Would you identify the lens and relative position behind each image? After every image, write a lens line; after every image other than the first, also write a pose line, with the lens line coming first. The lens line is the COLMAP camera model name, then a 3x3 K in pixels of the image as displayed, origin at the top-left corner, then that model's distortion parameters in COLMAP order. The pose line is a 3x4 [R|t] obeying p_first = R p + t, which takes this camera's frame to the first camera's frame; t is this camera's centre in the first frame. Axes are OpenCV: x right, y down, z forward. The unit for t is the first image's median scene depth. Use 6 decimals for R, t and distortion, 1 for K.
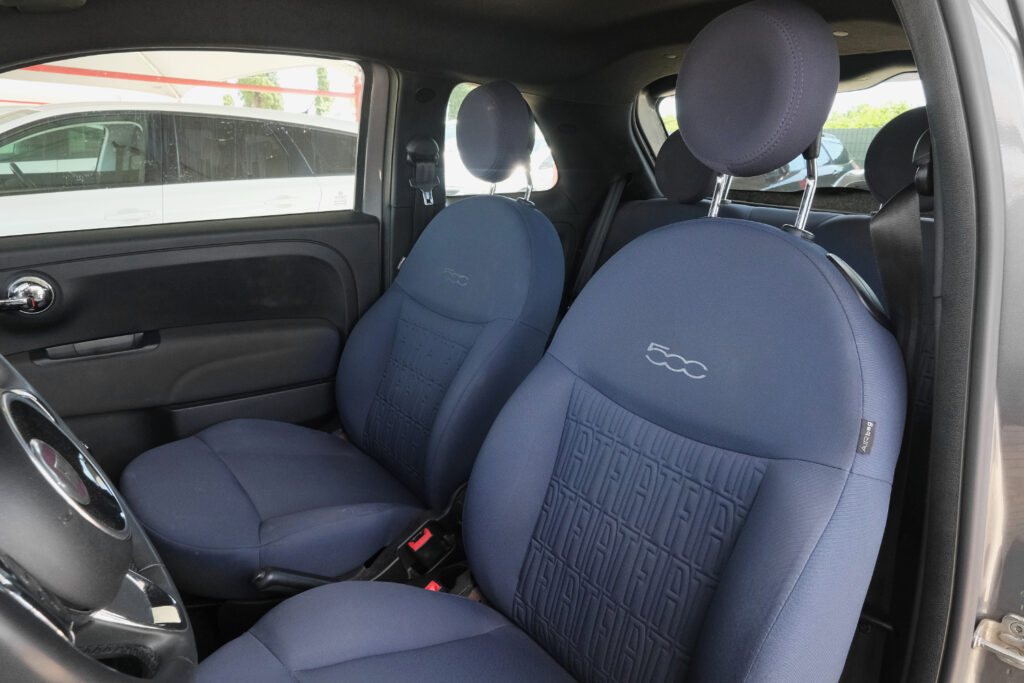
lens RADIAL K [[672.4, 0, 512.0], [0, 672.4, 341.5], [0, 0, 1]] dist [-0.008226, -0.003374]
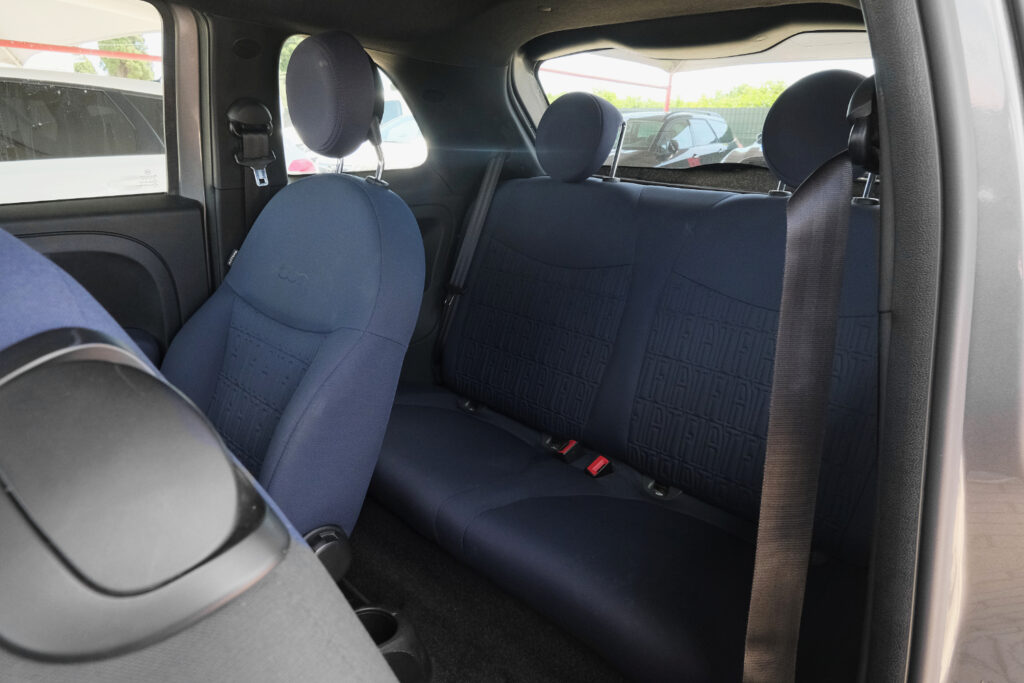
lens RADIAL K [[645.0, 0, 512.0], [0, 645.0, 341.5], [0, 0, 1]] dist [0.000541, 0.004770]
pose [[0.990275, -0.038162, 0.133791, 0.063977], [0.032781, 0.998572, 0.042193, -0.035839], [-0.135210, -0.037397, 0.990111, 0.167063]]
